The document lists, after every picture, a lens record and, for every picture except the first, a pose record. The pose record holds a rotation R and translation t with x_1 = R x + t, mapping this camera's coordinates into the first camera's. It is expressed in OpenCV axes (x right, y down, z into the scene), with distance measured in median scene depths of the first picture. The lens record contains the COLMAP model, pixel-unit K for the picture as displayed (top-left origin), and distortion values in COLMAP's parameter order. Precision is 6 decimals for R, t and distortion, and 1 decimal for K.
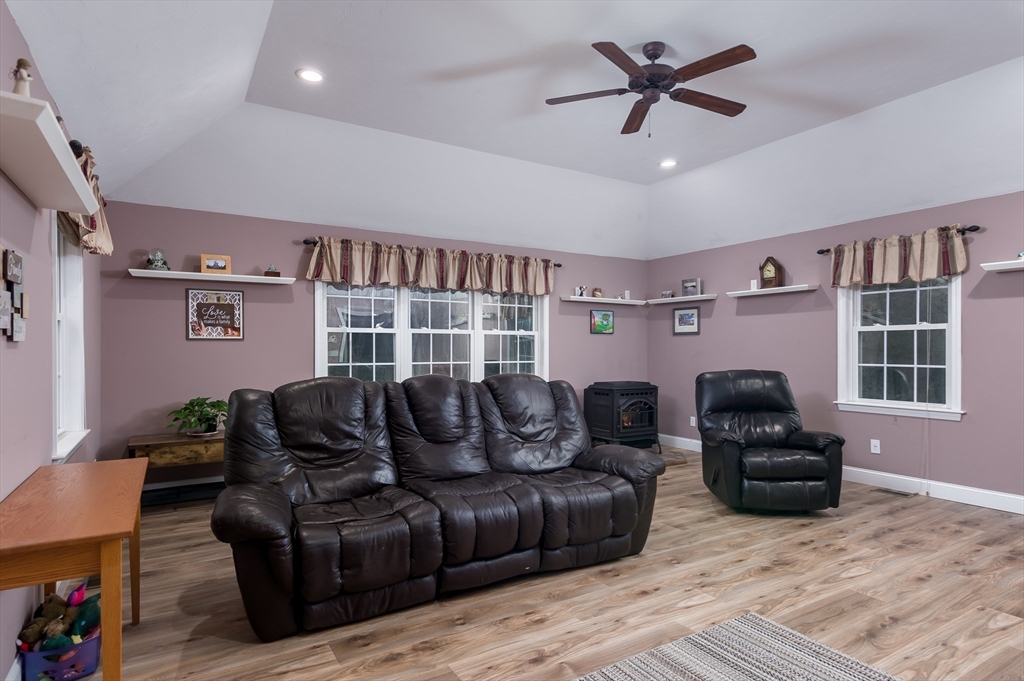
lens RADIAL K [[561.5, 0, 523.7], [0, 561.5, 355.8], [0, 0, 1]] dist [0.010211, -0.004359]
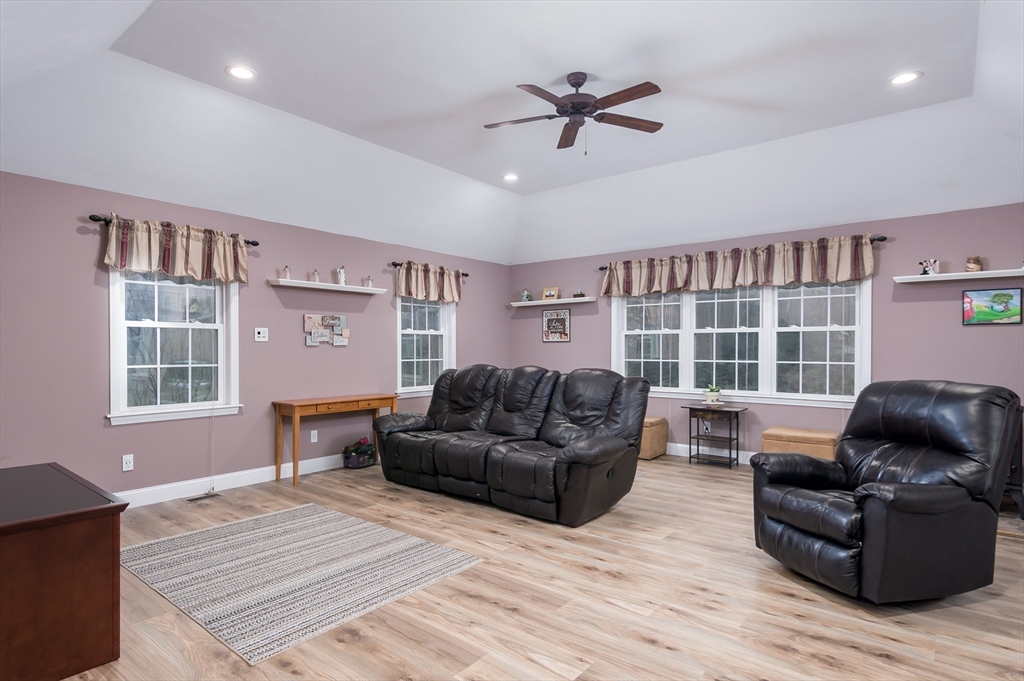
lens RADIAL K [[561.5, 0, 485.2], [0, 561.5, 354.9], [0, 0, 1]] dist [0.010211, -0.004359]
pose [[0.306201, 0.011050, -0.951903, 1.035548], [-0.012663, 0.999891, 0.007533, -0.002323], [0.951883, 0.009747, 0.306308, 0.406500]]
